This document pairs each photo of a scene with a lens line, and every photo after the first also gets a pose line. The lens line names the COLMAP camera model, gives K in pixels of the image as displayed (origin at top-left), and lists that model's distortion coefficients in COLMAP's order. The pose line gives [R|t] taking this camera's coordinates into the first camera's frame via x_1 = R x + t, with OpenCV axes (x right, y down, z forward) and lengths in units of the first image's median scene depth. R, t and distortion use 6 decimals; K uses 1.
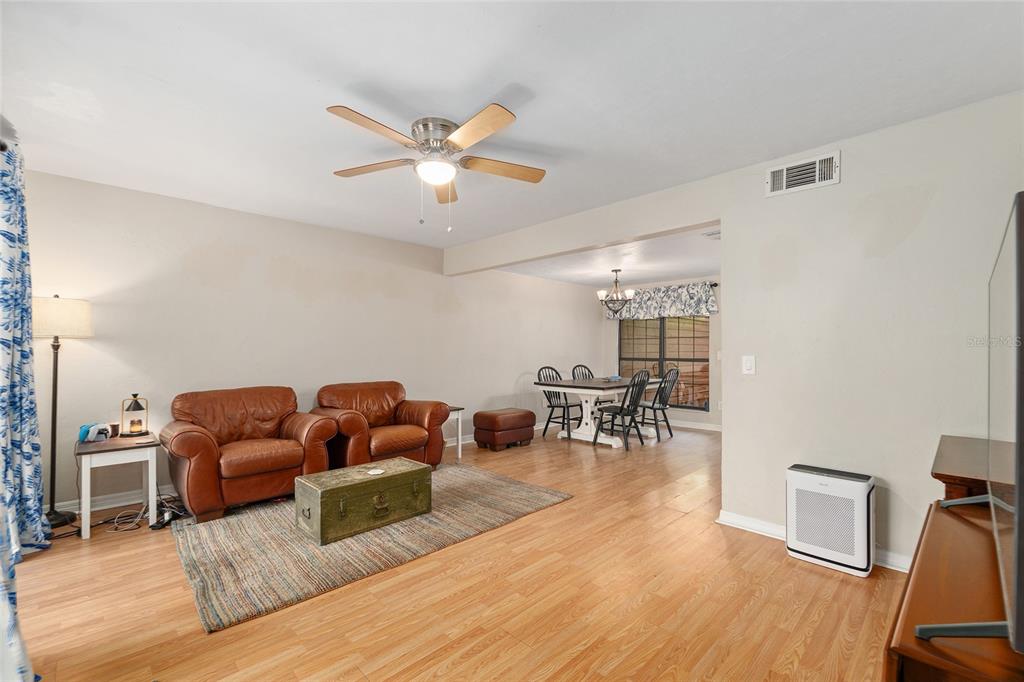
lens RADIAL K [[438.7, 0, 506.9], [0, 438.7, 345.9], [0, 0, 1]] dist [-0.003083, -0.000301]
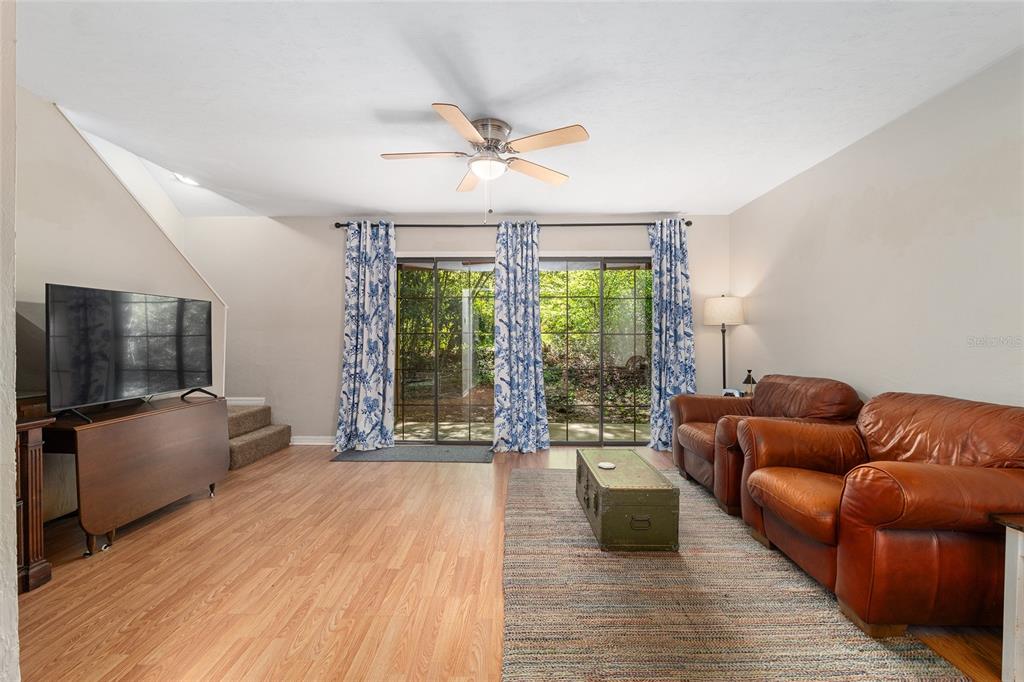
lens RADIAL K [[424.2, 0, 510.5], [0, 424.2, 341.0], [0, 0, 1]] dist [-0.008420, 0.000627]
pose [[-0.699873, 0.004253, -0.714254, 0.313618], [0.004114, 0.999990, 0.001923, 0.020204], [0.714255, -0.001593, -0.699884, 0.999342]]
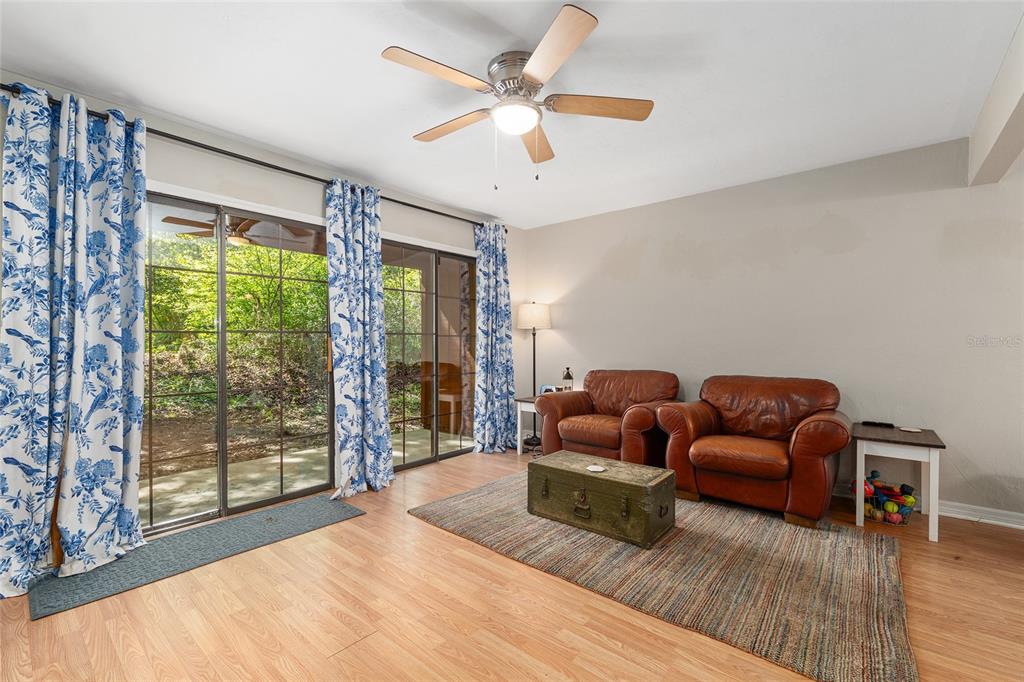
lens RADIAL K [[438.7, 0, 508.0], [0, 438.7, 344.7], [0, 0, 1]] dist [-0.003083, -0.000301]
pose [[0.098285, 0.004002, -0.995150, 0.383619], [0.008486, 0.999952, 0.004860, 0.021833], [0.995122, -0.008922, 0.098246, 0.503934]]
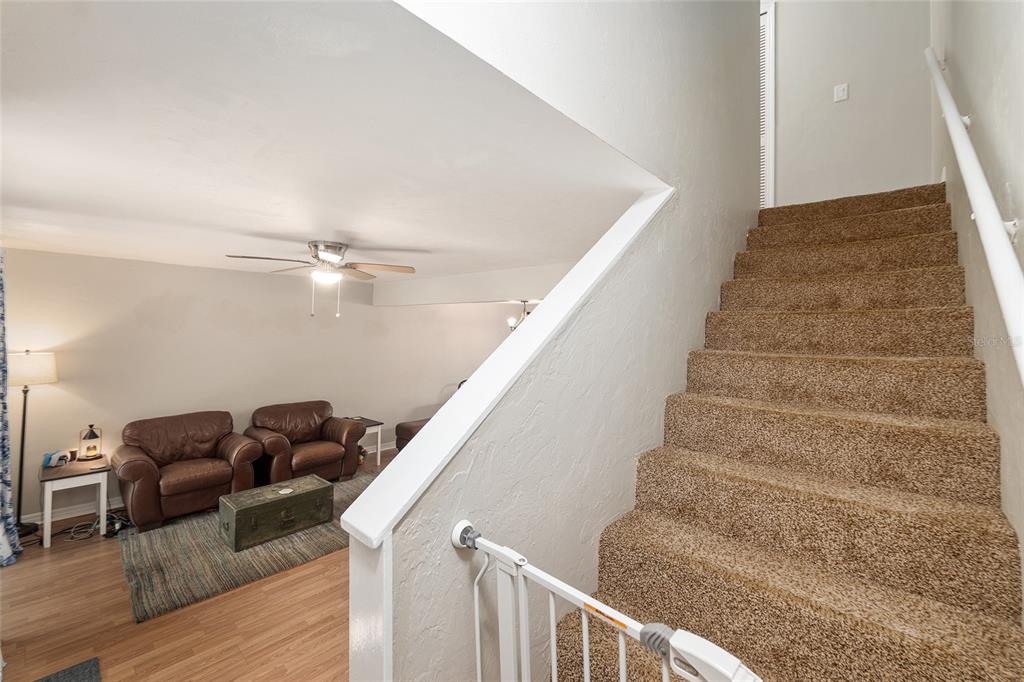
lens RADIAL K [[424.2, 0, 503.3], [0, 424.2, 323.0], [0, 0, 1]] dist [-0.008420, 0.000627]
pose [[0.998072, 0.019129, 0.059049, 0.173159], [-0.018696, 0.999794, -0.007867, -0.141219], [-0.059187, 0.006747, 0.998224, -0.188408]]
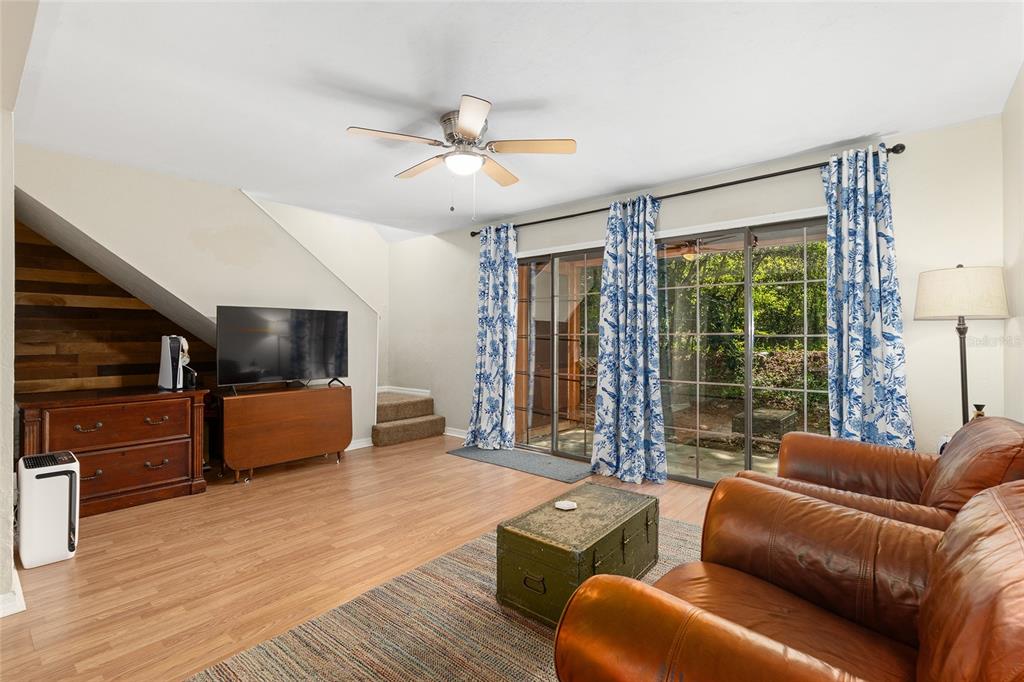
lens RADIAL K [[464.3, 0, 514.4], [0, 464.3, 336.8], [0, 0, 1]] dist [0.001543, 0.000428]
pose [[-0.993622, -0.004035, -0.112686, -0.088279], [-0.003069, 0.999957, -0.008741, 0.015894], [0.112717, -0.008340, -0.993592, 1.181323]]
